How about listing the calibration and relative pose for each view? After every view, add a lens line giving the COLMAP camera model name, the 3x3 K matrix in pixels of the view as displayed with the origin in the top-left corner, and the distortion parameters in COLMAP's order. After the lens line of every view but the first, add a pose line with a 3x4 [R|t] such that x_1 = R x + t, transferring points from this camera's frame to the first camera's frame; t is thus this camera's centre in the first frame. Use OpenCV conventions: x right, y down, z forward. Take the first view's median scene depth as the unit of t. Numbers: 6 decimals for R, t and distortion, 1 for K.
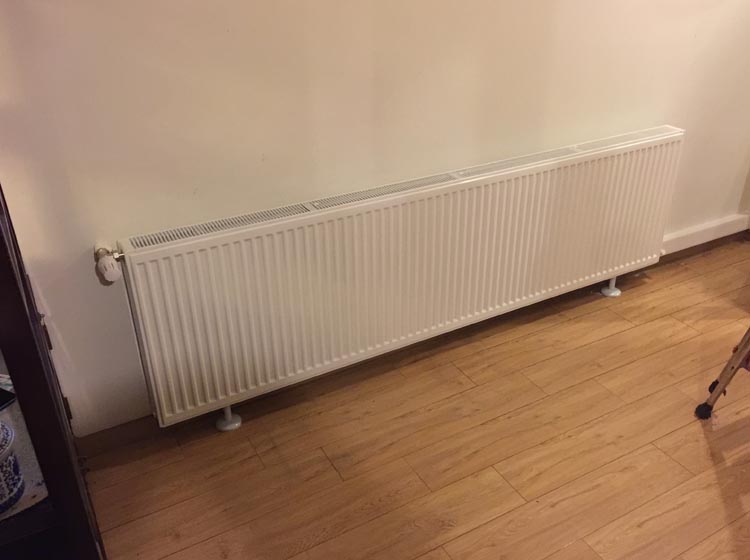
lens RADIAL K [[694.9, 0, 375.0], [0, 694.9, 280.0], [0, 0, 1]] dist [-0.005703, -0.002805]
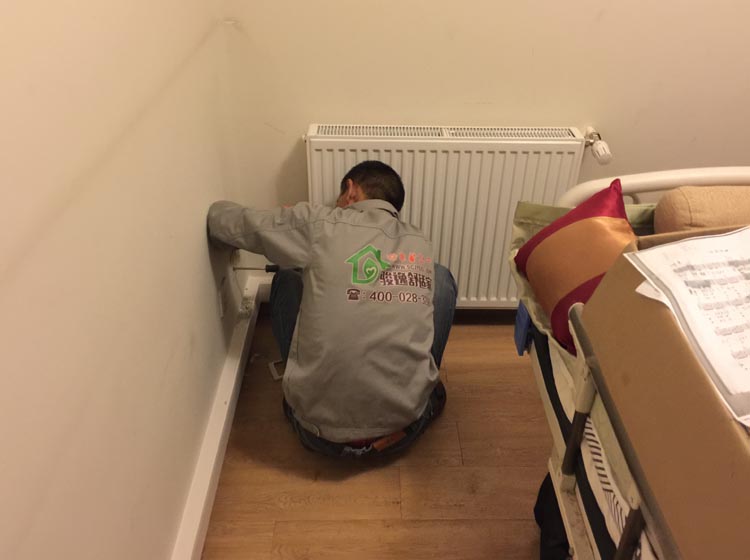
lens RADIAL K [[694.9, 0, 375.0], [0, 694.9, 280.0], [0, 0, 1]] dist [-0.005703, -0.002805]
pose [[0.864821, 0.309219, -0.395559, 0.253504], [-0.252673, 0.948850, 0.189317, -0.070627], [0.433867, -0.063778, 0.898717, 0.125711]]
